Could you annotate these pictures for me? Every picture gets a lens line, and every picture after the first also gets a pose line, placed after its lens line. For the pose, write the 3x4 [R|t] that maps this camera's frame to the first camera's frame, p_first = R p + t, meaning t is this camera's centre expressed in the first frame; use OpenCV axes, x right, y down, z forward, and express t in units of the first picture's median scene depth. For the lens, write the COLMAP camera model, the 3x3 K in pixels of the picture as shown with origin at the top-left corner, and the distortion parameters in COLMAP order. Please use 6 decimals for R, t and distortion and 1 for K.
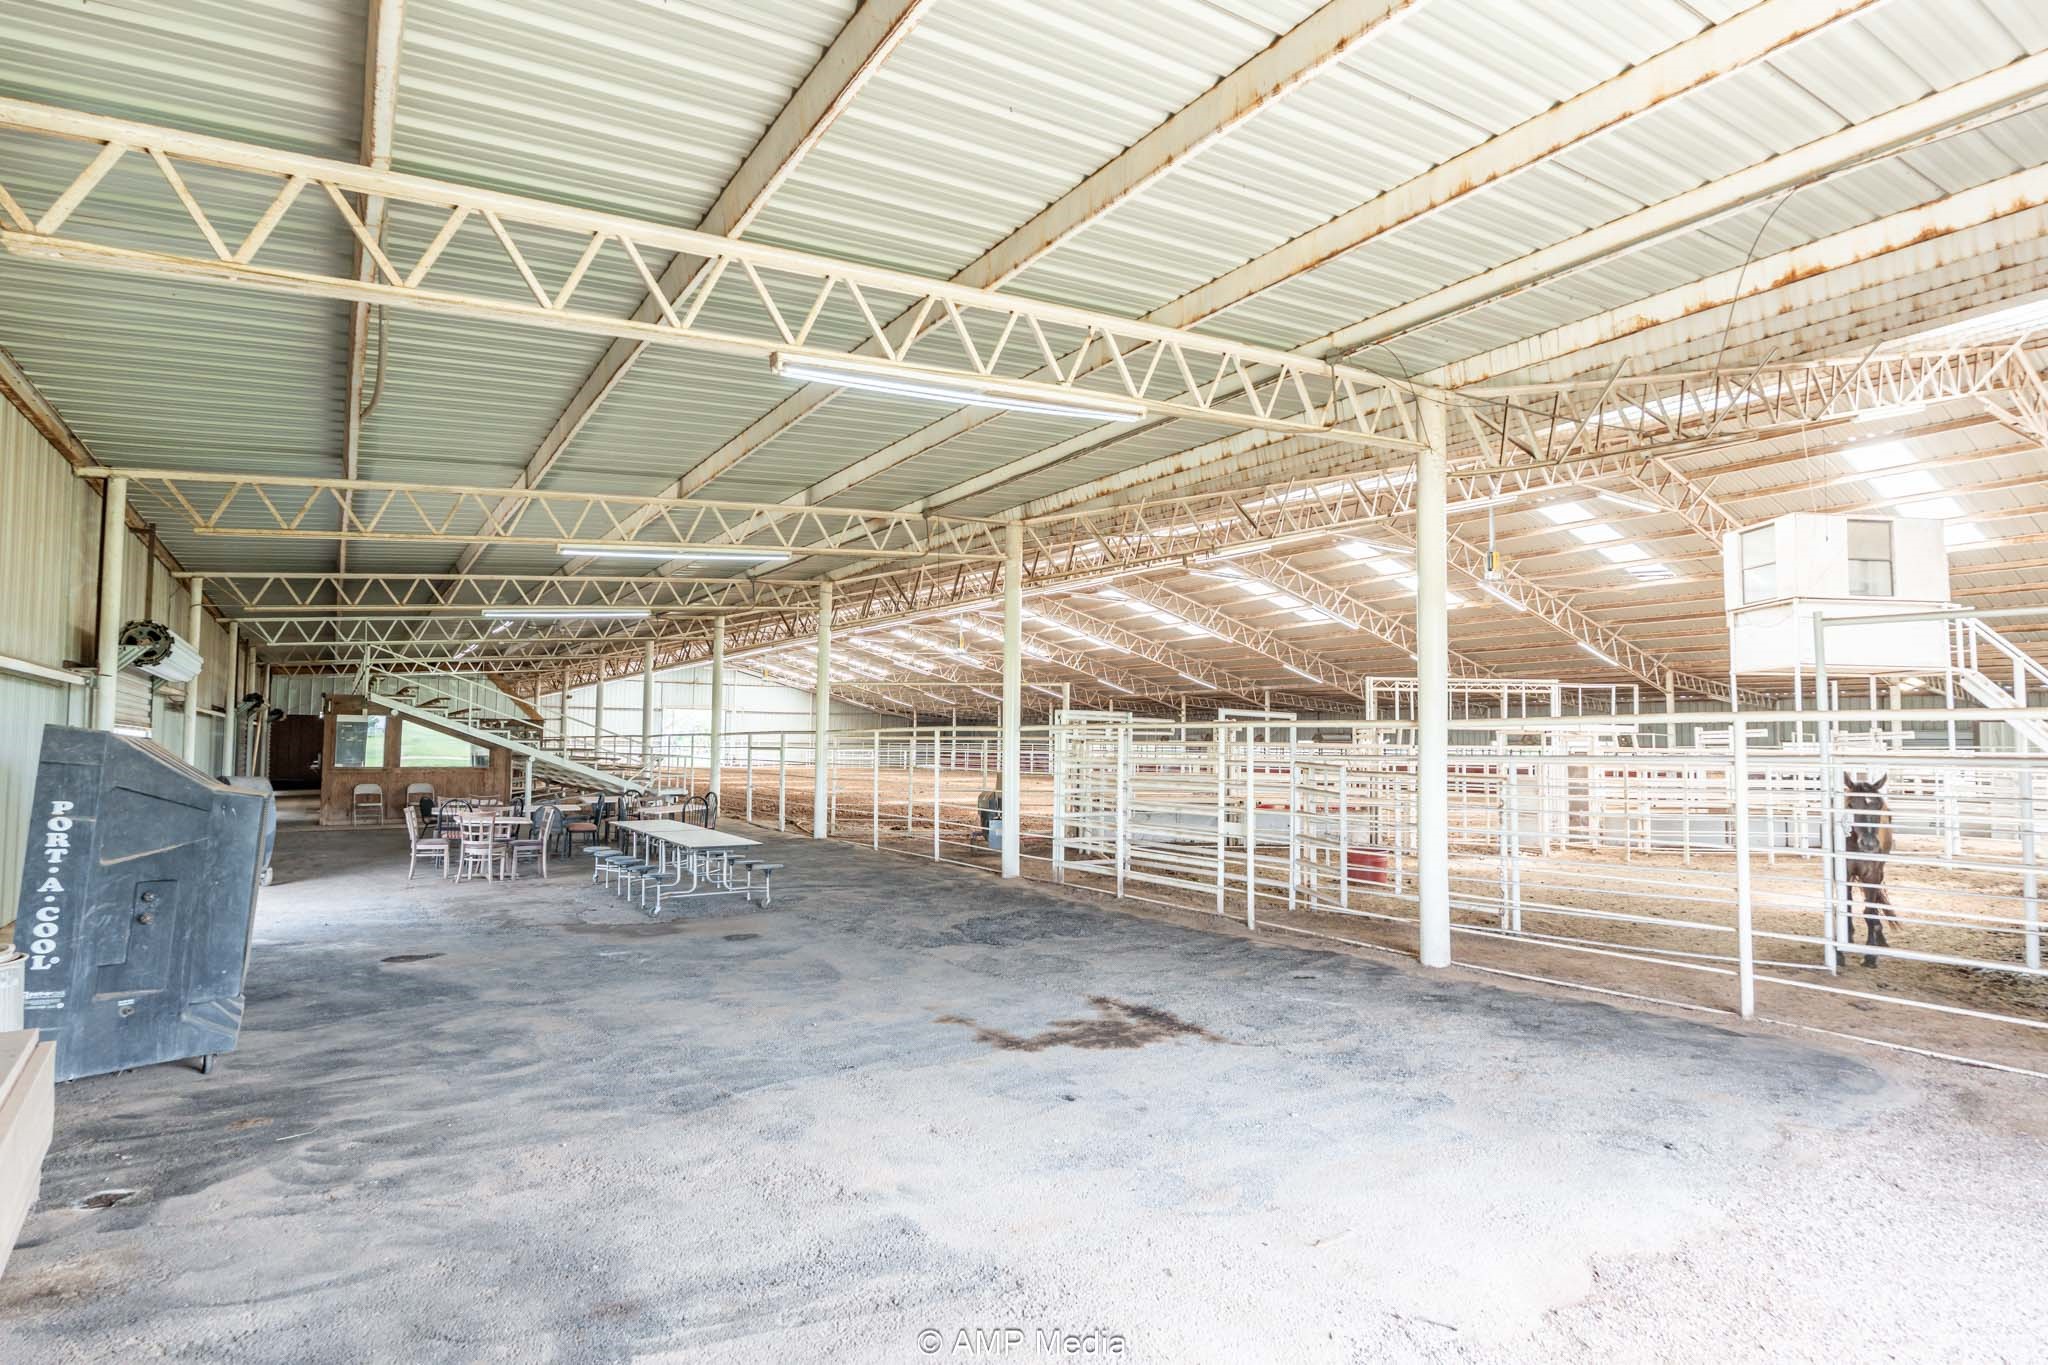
lens RADIAL K [[1029.5, 0, 1024.0], [0, 1029.5, 682.5], [0, 0, 1]] dist [-0.001458, -0.001811]
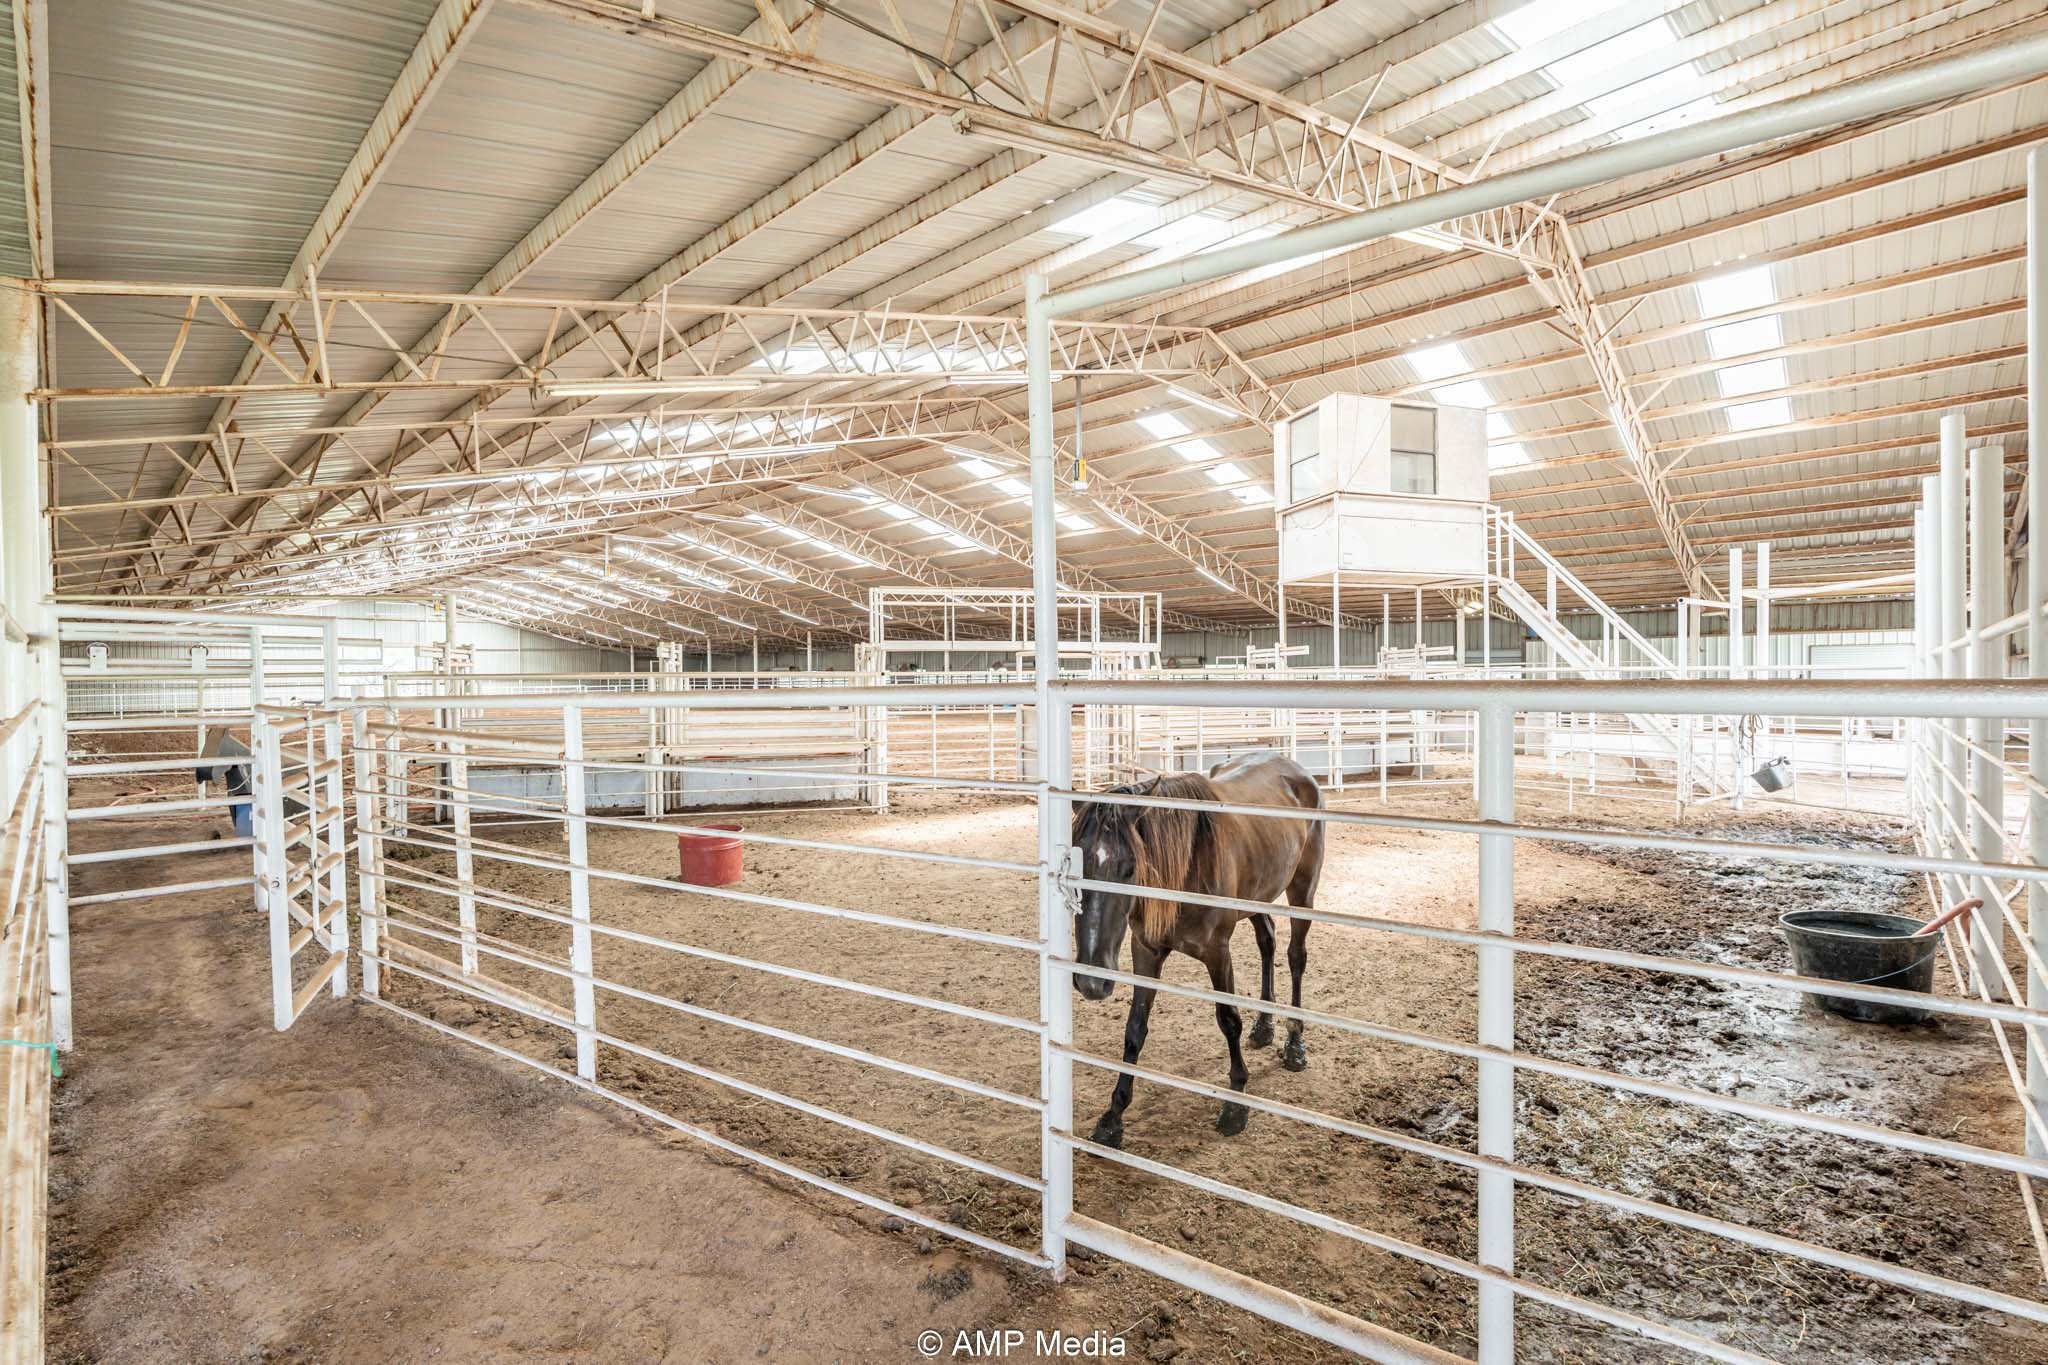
lens RADIAL K [[908.5, 0, 1024.0], [0, 908.5, 682.5], [0, 0, 1]] dist [-0.000055, 0.000127]
pose [[0.971675, -0.022371, 0.235259, 0.212899], [0.006110, 0.997555, 0.069622, 0.014776], [-0.236242, -0.066213, 0.969436, 0.212282]]
